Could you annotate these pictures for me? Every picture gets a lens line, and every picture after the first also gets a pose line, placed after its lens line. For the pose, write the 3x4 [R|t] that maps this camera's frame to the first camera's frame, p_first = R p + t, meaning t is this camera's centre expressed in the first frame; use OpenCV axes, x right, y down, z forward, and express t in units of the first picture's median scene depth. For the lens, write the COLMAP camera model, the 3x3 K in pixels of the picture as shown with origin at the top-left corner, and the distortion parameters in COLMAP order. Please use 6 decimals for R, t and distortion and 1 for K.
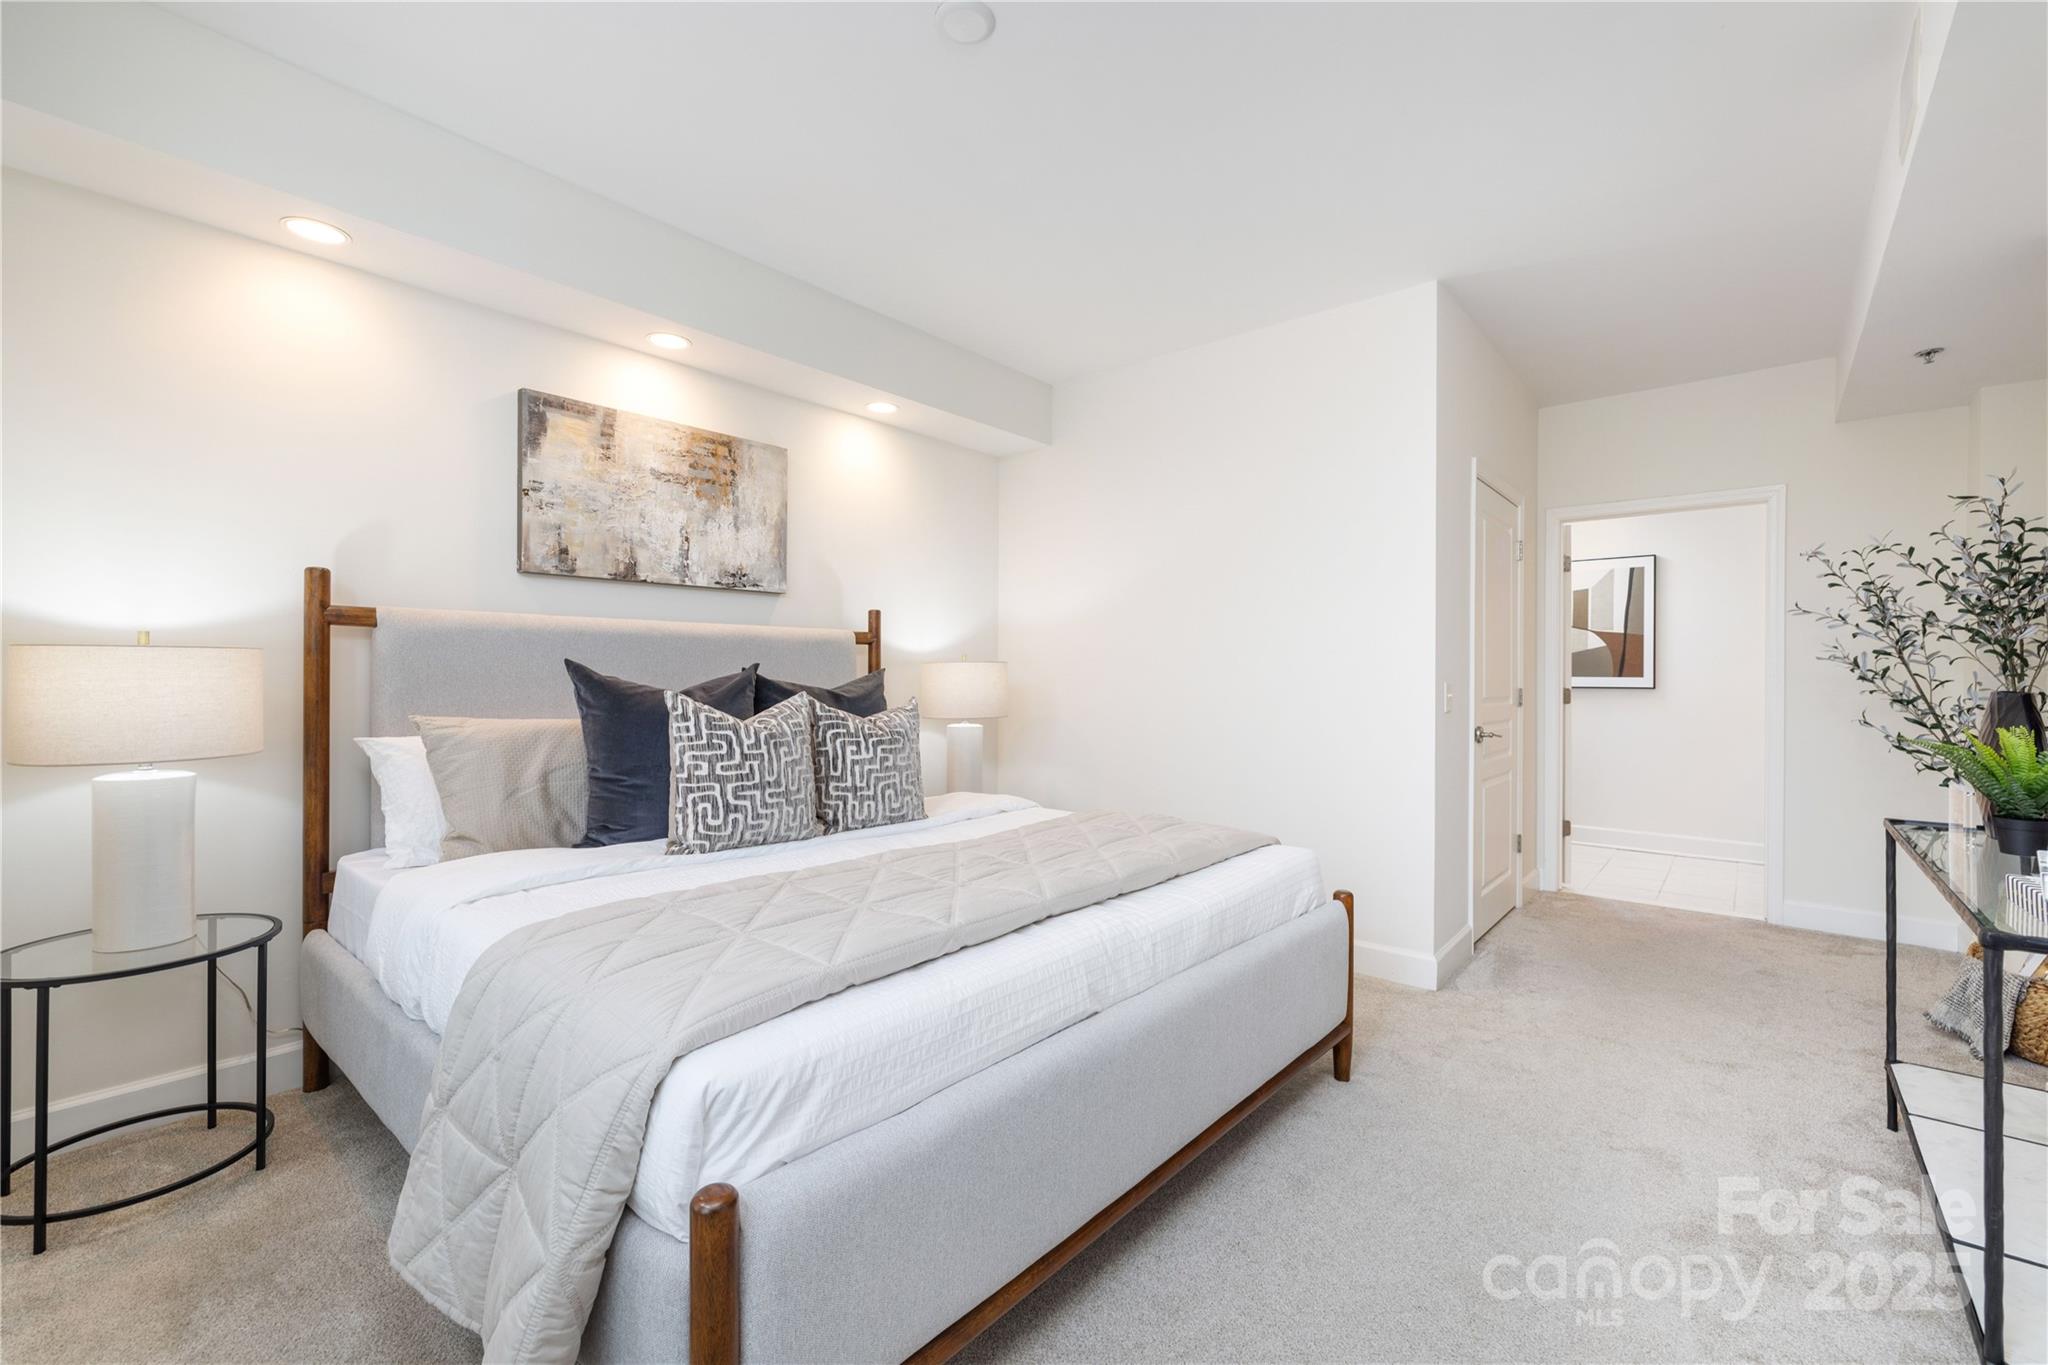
lens RADIAL K [[869.8, 0, 1026.5], [0, 869.8, 680.7], [0, 0, 1]] dist [-0.000353, -0.000119]
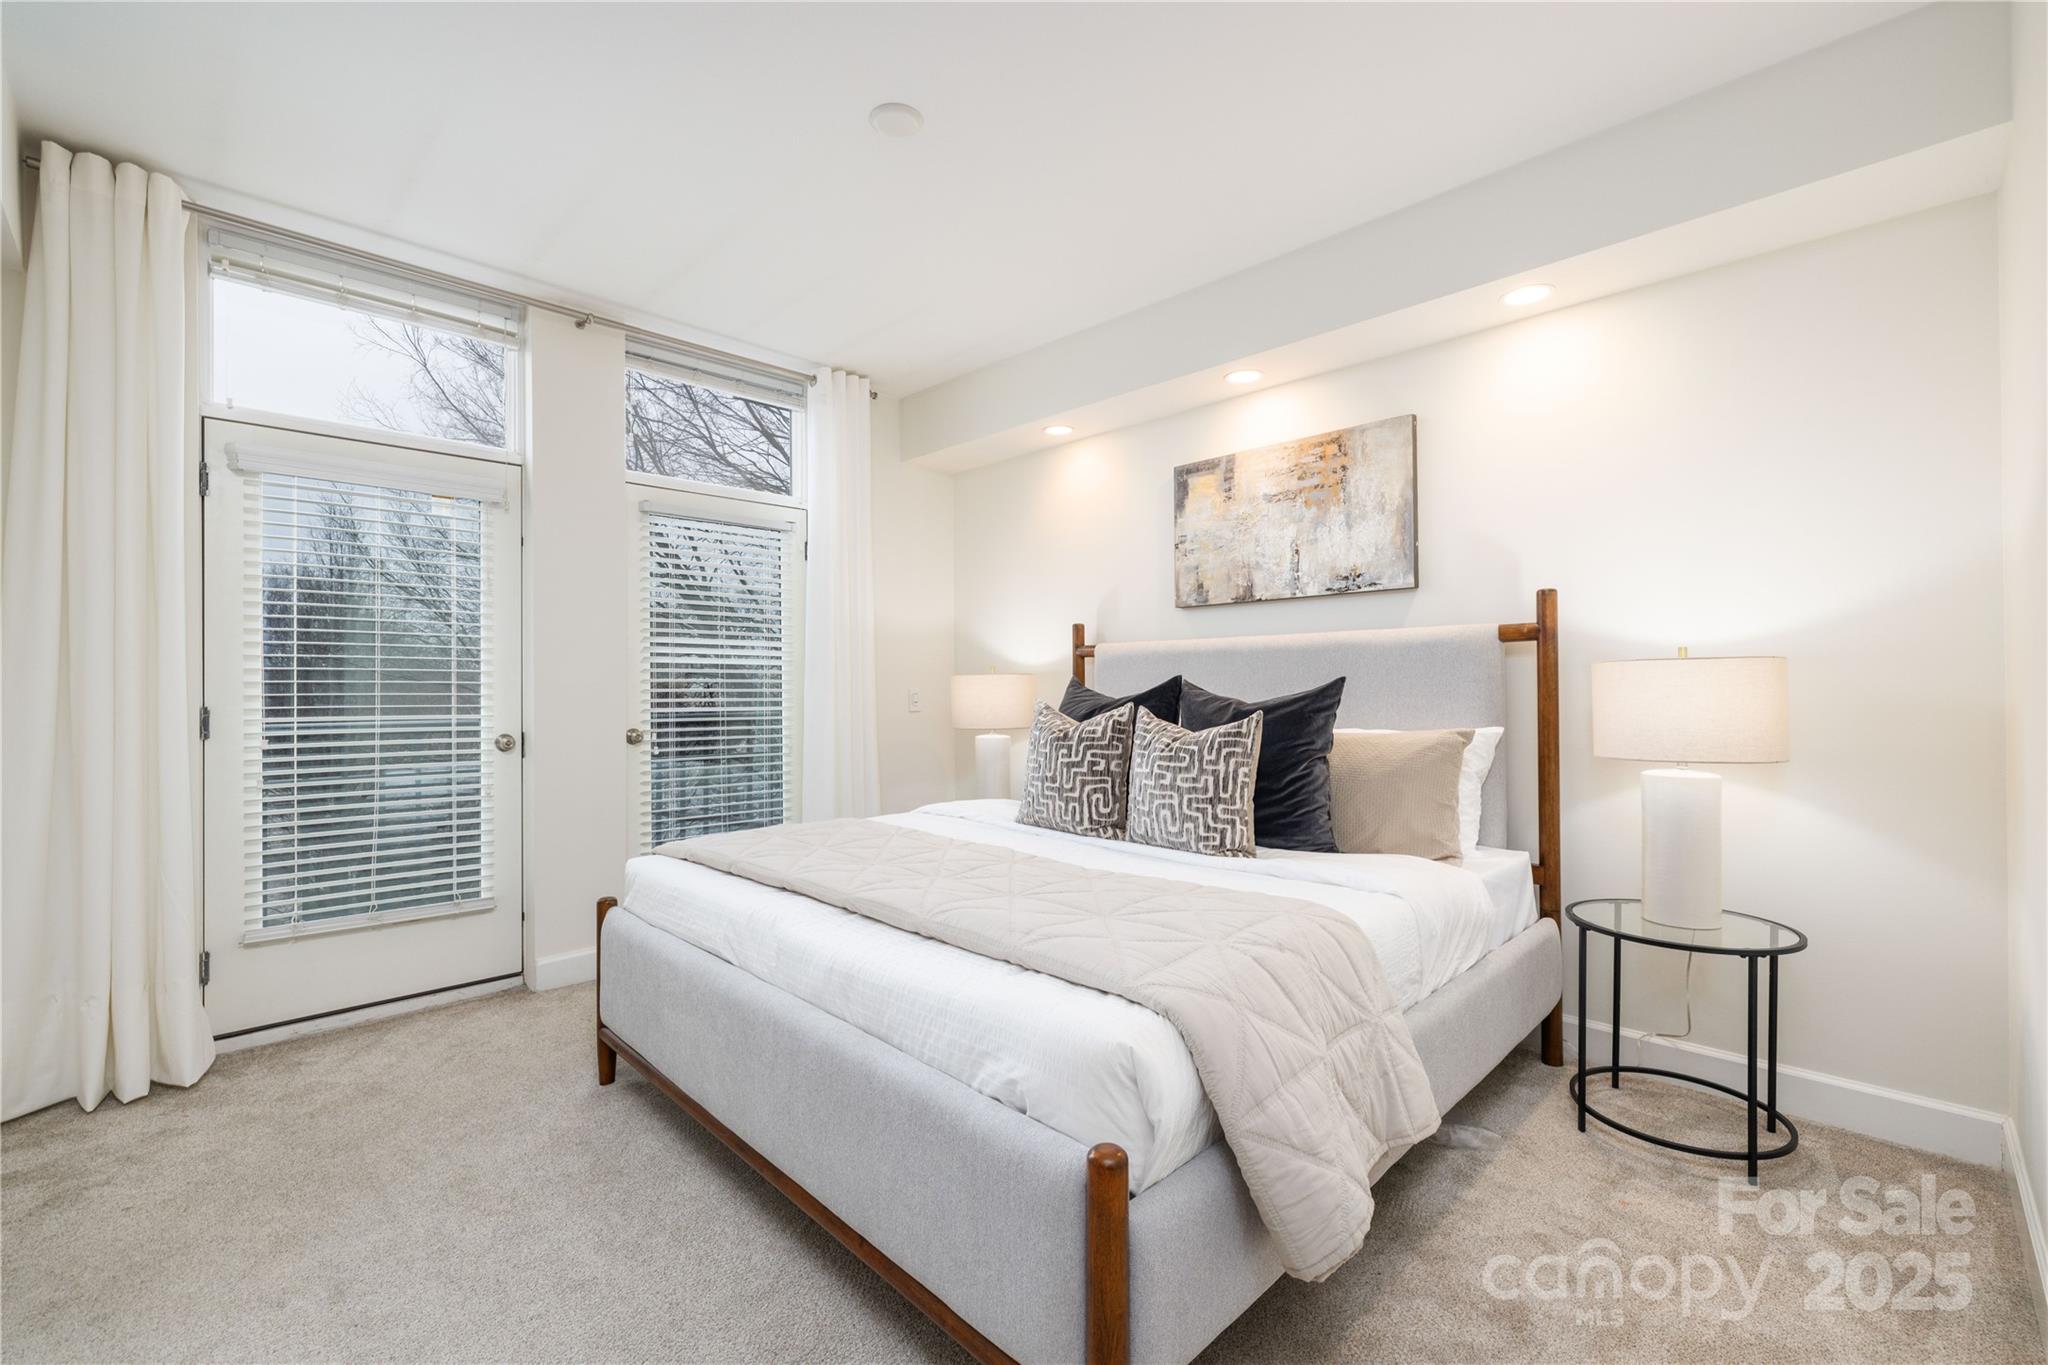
lens RADIAL K [[869.8, 0, 1026.7], [0, 869.8, 685.1], [0, 0, 1]] dist [-0.000353, -0.000119]
pose [[-0.087984, -0.005618, -0.996106, 0.680016], [-0.003173, 0.999981, -0.005360, -0.001454], [0.996117, 0.002689, -0.088000, 0.822369]]
